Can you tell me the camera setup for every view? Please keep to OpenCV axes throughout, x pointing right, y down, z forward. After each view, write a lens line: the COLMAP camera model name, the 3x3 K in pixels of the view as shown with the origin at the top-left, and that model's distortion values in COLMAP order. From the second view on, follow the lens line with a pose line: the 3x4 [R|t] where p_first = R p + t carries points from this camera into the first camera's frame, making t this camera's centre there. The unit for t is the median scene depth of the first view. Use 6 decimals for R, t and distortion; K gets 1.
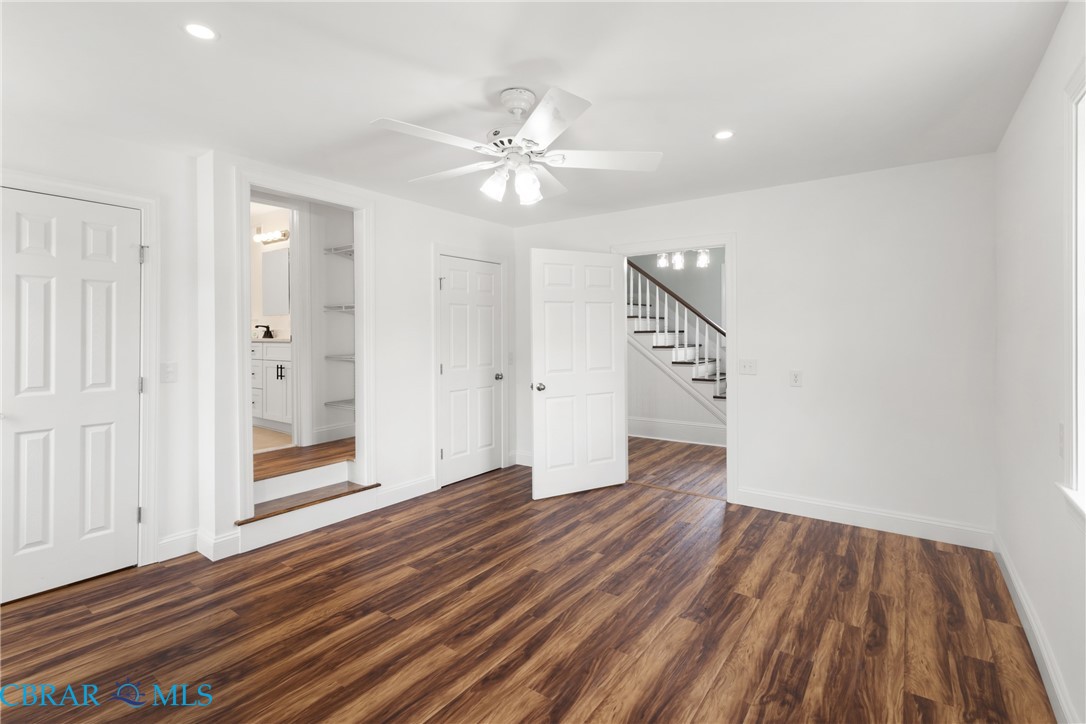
lens RADIAL K [[504.6, 0, 538.9], [0, 504.6, 335.7], [0, 0, 1]] dist [0.003351, 0.000349]
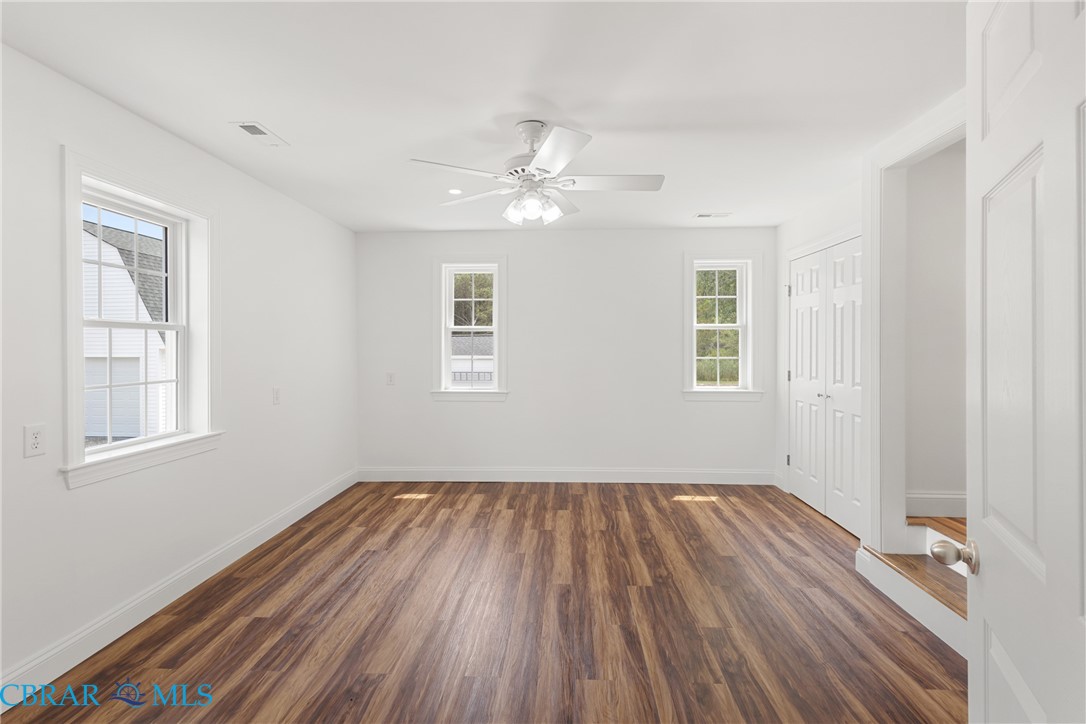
lens RADIAL K [[504.6, 0, 538.7], [0, 504.6, 343.6], [0, 0, 1]] dist [0.003351, 0.000349]
pose [[-0.838247, -0.001126, -0.545290, 0.524860], [0.000410, 0.999996, -0.002695, 0.002537], [0.545291, -0.002482, -0.838243, 1.849596]]
